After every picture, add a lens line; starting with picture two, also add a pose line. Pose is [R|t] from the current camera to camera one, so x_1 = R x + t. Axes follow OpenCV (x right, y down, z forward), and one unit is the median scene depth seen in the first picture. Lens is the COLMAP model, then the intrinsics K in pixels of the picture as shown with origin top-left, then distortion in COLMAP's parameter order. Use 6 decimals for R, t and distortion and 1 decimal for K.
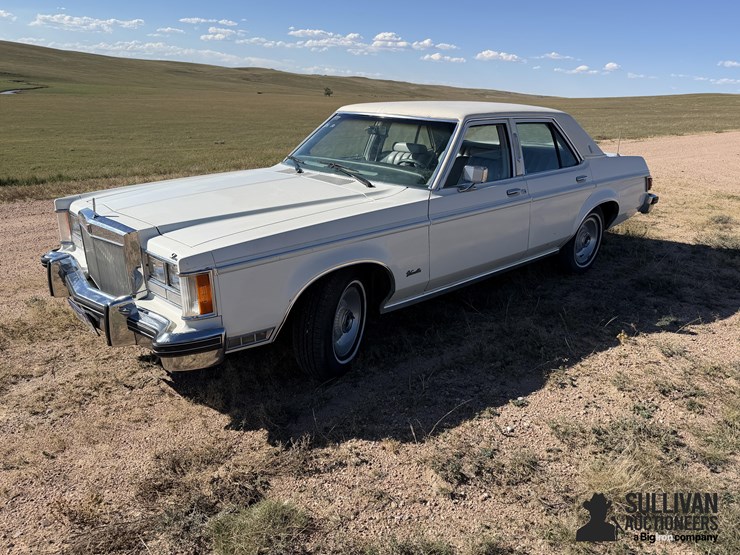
lens RADIAL K [[701.2, 0, 369.3], [0, 701.2, 278.0], [0, 0, 1]] dist [-0.001122, -0.003191]
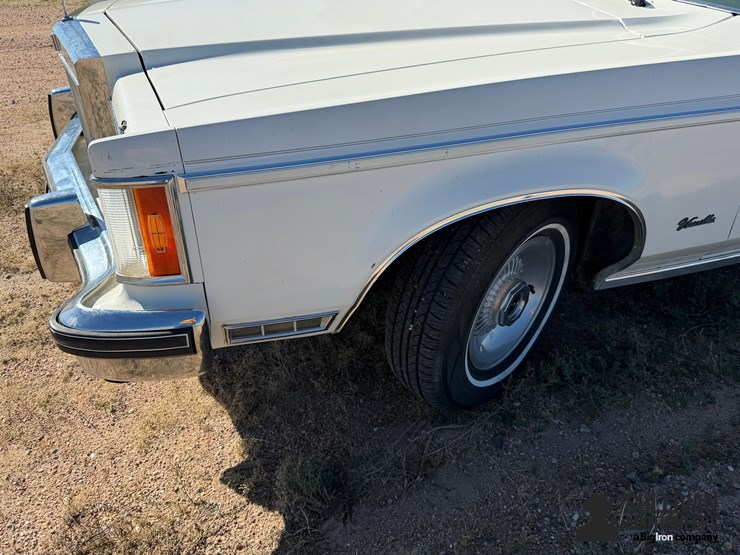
lens RADIAL K [[617.7, 0, 351.3], [0, 617.7, 276.6], [0, 0, 1]] dist [0.057518, -0.004684]
pose [[0.921352, 0.217099, -0.322456, -0.001288], [-0.125793, 0.951394, 0.281114, -0.064290], [0.367812, -0.218442, 0.903879, 0.624183]]
